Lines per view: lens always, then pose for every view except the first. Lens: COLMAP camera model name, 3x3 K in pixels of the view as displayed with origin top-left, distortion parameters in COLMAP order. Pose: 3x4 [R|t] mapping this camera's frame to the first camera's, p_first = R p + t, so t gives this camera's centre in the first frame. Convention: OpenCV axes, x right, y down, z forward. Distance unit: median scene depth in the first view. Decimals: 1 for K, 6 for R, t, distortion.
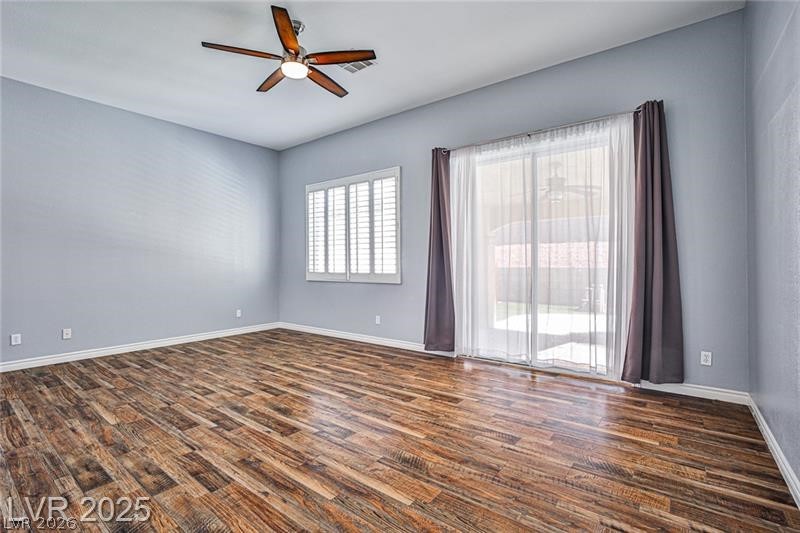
lens RADIAL K [[356.6, 0, 400.2], [0, 356.6, 265.2], [0, 0, 1]] dist [-0.041334, 0.015423]
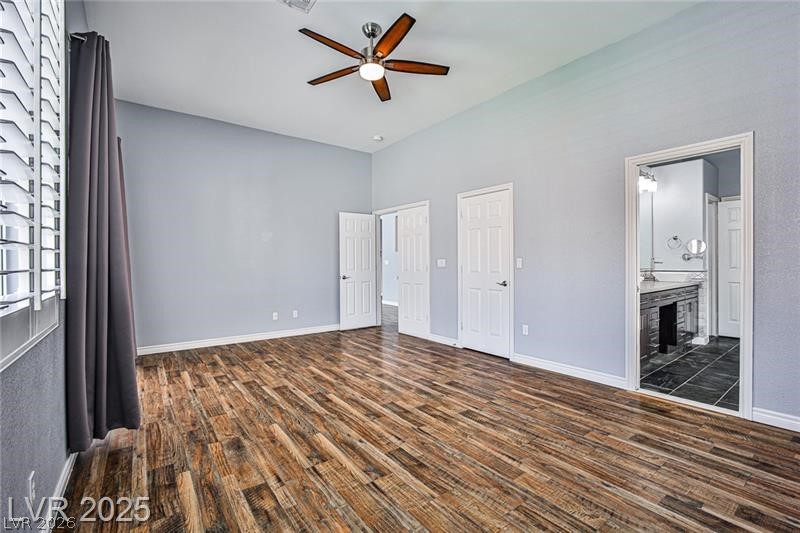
lens RADIAL K [[356.6, 0, 400.2], [0, 356.6, 265.2], [0, 0, 1]] dist [-0.041334, 0.015423]
pose [[-0.958978, 0.008037, 0.283365, -0.637428], [0.011238, 0.999890, 0.009673, -0.018712], [-0.283256, 0.012461, -0.958963, 1.889225]]
